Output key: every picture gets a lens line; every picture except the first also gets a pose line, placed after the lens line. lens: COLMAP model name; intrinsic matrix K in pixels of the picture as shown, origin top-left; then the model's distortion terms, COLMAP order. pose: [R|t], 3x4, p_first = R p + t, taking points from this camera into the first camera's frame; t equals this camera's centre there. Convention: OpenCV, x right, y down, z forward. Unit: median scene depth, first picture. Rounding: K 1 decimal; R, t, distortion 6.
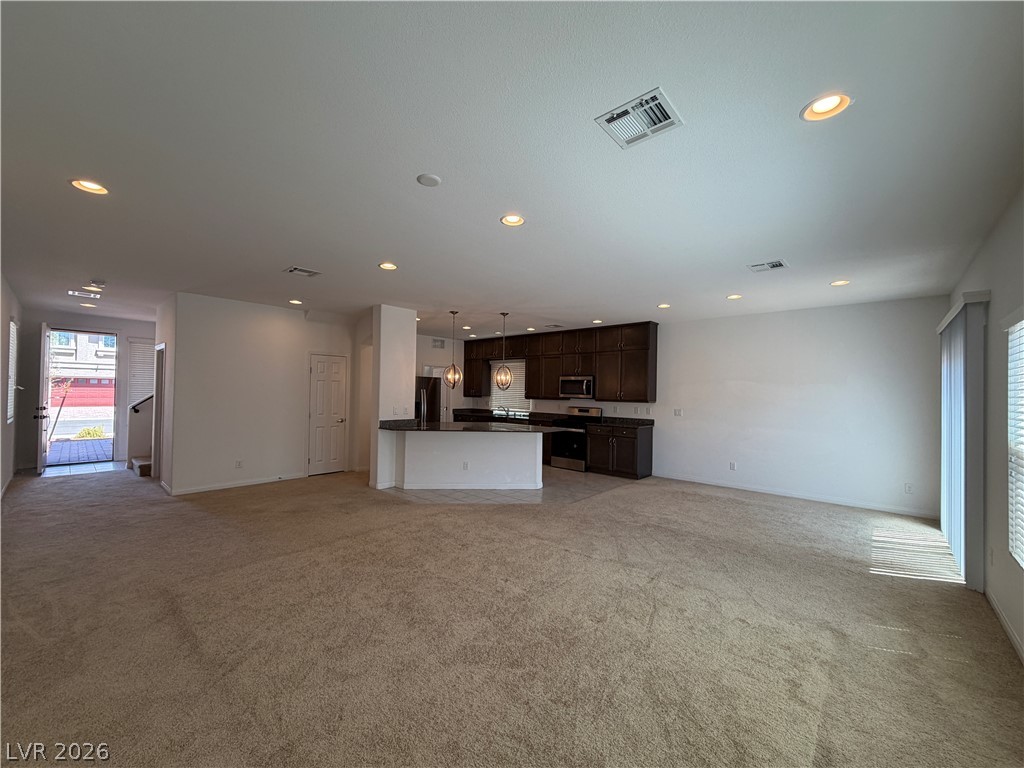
lens RADIAL K [[408.3, 0, 508.1], [0, 408.3, 386.4], [0, 0, 1]] dist [0.000465, 0.000114]
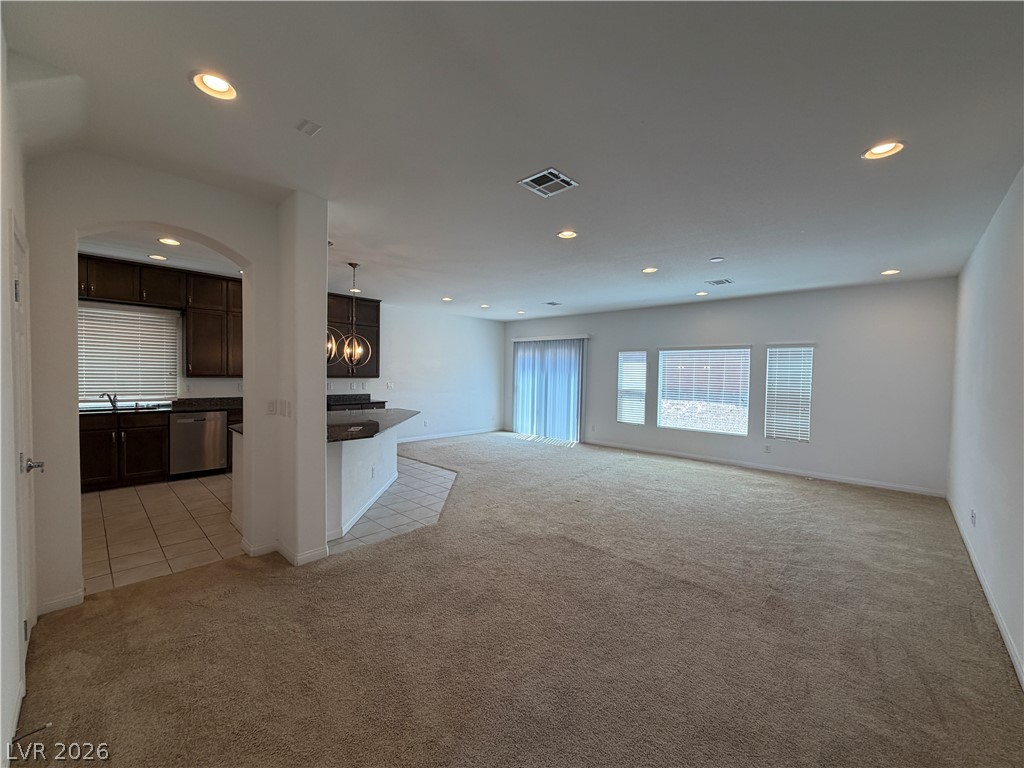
lens RADIAL K [[408.3, 0, 508.1], [0, 408.3, 386.4], [0, 0, 1]] dist [0.000465, 0.000114]
pose [[0.018769, -0.049366, 0.998604, -0.794515], [-0.033521, 0.998188, 0.049976, -0.004099], [-0.999262, -0.034413, 0.017080, 0.722434]]
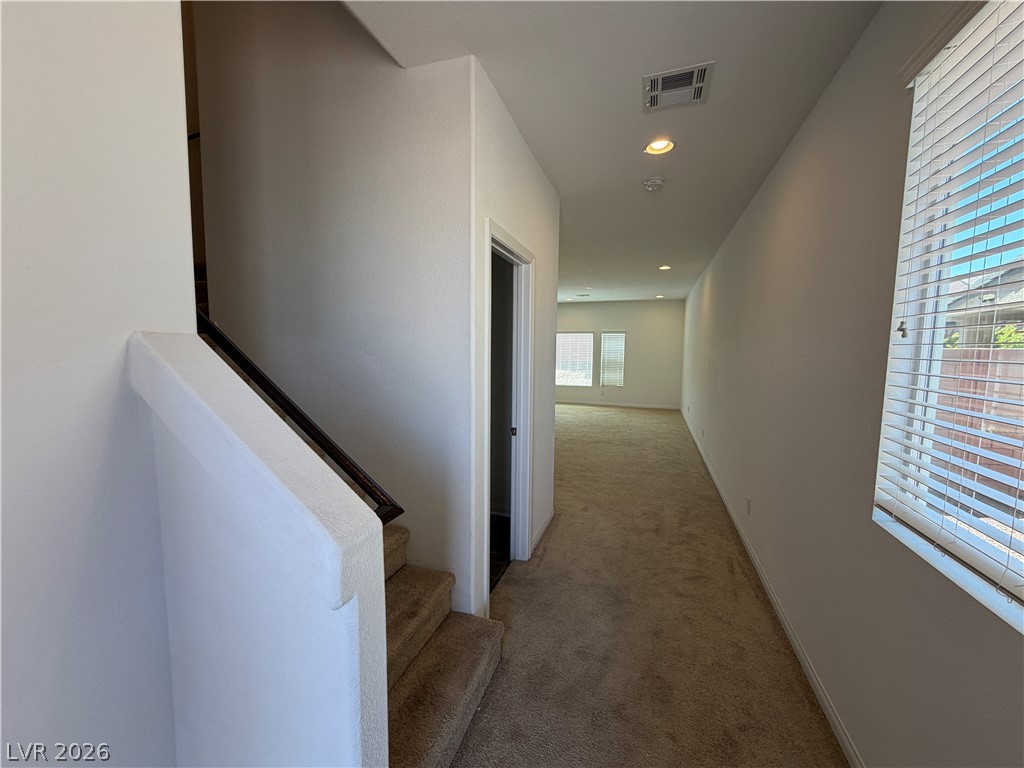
lens RADIAL K [[408.3, 0, 508.1], [0, 408.3, 386.4], [0, 0, 1]] dist [0.000465, 0.000114]
pose [[-0.396531, -0.104228, 0.912085, -1.191203], [-0.031366, 0.994492, 0.100009, -0.007517], [-0.917485, 0.011048, -0.397616, 1.141721]]
